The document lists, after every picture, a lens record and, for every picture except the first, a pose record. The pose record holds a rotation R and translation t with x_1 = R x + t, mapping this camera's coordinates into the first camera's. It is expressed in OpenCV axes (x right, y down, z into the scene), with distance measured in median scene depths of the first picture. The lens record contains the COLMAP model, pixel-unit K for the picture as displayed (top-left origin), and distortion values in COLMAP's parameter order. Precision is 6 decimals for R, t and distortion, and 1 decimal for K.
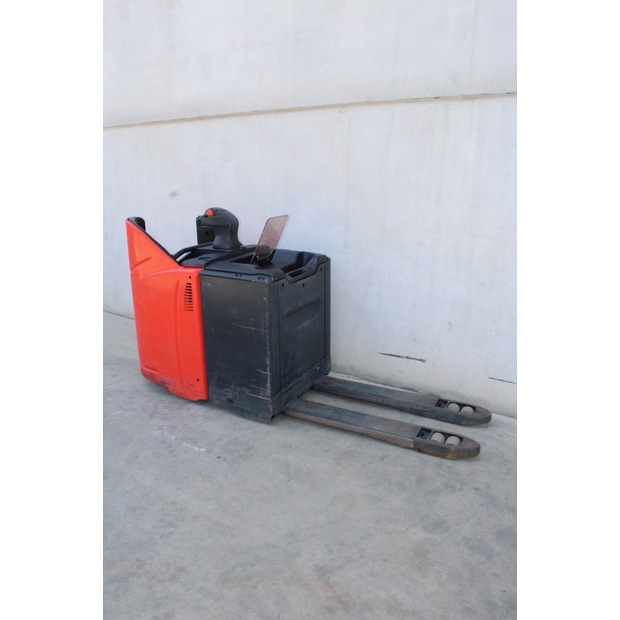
lens RADIAL K [[511.5, 0, 311.5], [0, 511.5, 313.3], [0, 0, 1]] dist [-0.166151, 0.143340]
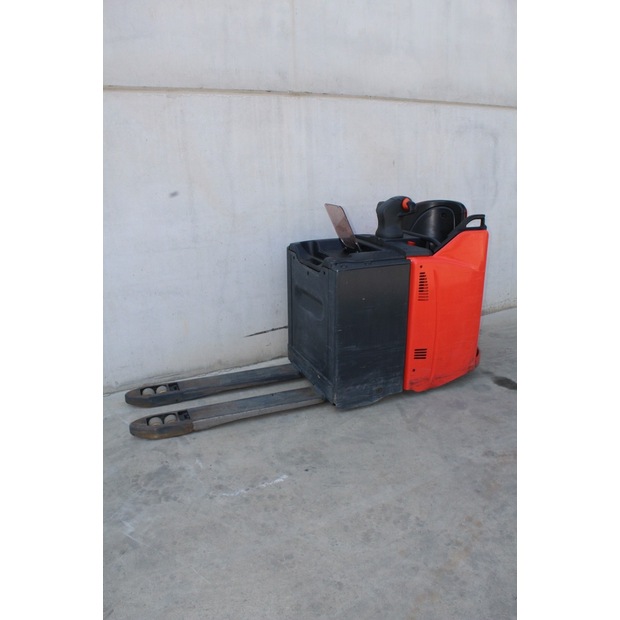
lens RADIAL K [[511.5, 0, 311.5], [0, 511.5, 313.3], [0, 0, 1]] dist [-0.166151, 0.143340]
pose [[0.452186, -0.278889, 0.847201, -1.019809], [0.253422, 0.950883, 0.177759, -0.176696], [-0.855164, 0.134319, 0.500653, 0.553990]]
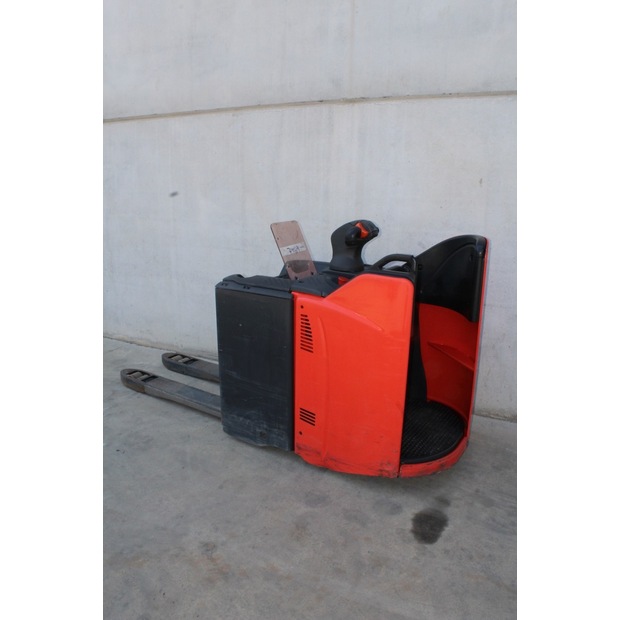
lens RADIAL K [[511.5, 0, 311.5], [0, 511.5, 313.3], [0, 0, 1]] dist [-0.166151, 0.143340]
pose [[0.991842, -0.037817, 0.121738, 0.110849], [0.037729, 0.999283, 0.003029, 0.018028], [-0.121765, 0.001588, 0.992558, -0.072214]]
